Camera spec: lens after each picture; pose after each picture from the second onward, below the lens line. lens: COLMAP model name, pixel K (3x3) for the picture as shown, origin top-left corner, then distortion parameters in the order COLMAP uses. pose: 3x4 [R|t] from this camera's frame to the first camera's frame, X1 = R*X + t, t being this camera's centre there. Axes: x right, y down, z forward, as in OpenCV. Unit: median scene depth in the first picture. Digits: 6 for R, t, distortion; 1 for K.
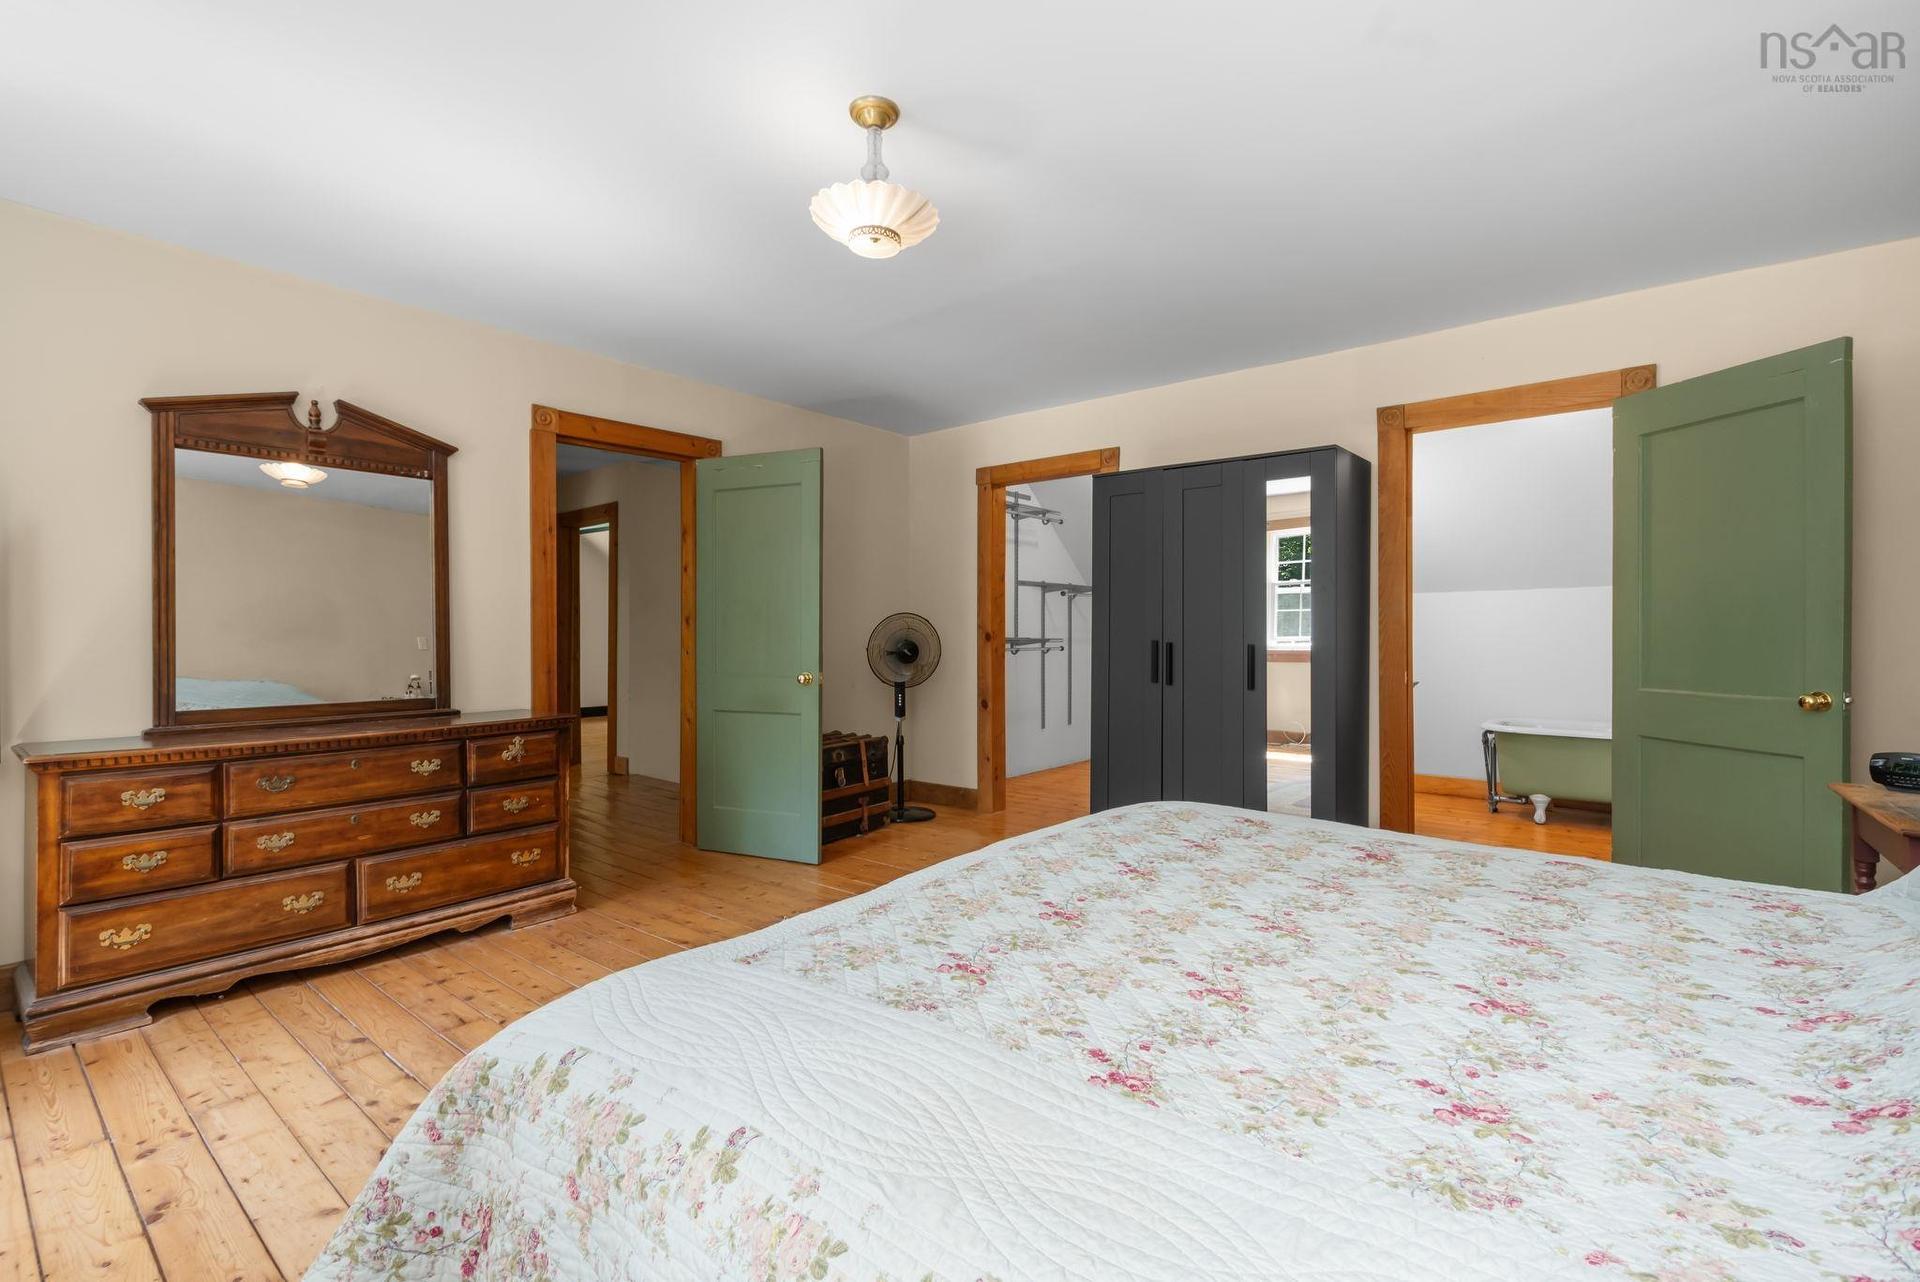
lens RADIAL K [[844.6, 0, 965.3], [0, 844.6, 632.5], [0, 0, 1]] dist [0.001342, -0.005008]
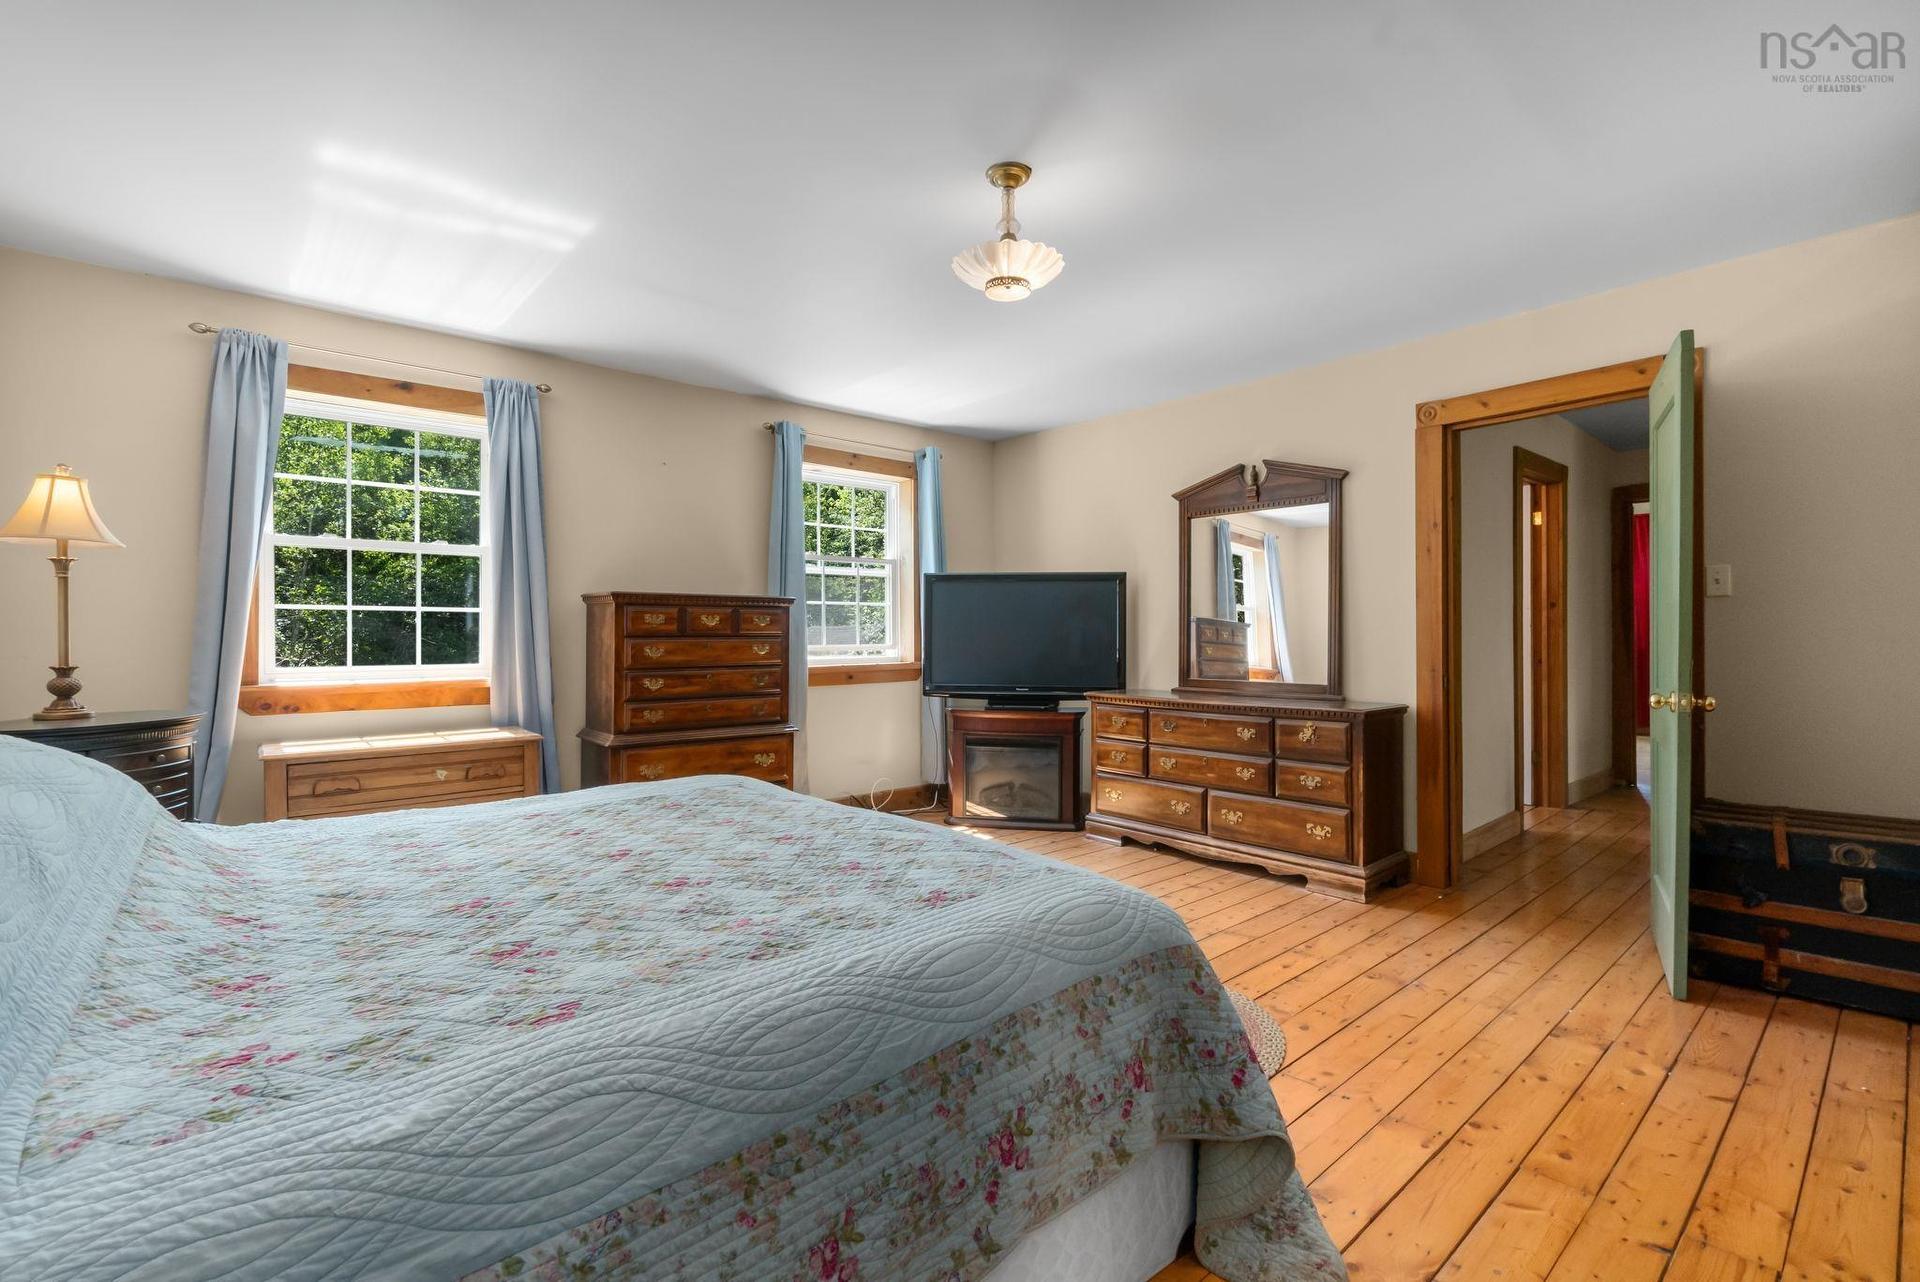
lens RADIAL K [[844.6, 0, 965.3], [0, 844.6, 632.5], [0, 0, 1]] dist [0.001342, -0.005008]
pose [[-0.171896, 0.001806, -0.985113, 0.668571], [0.005830, 0.999983, 0.000816, -0.000460], [0.985098, -0.005603, -0.171904, 0.742356]]
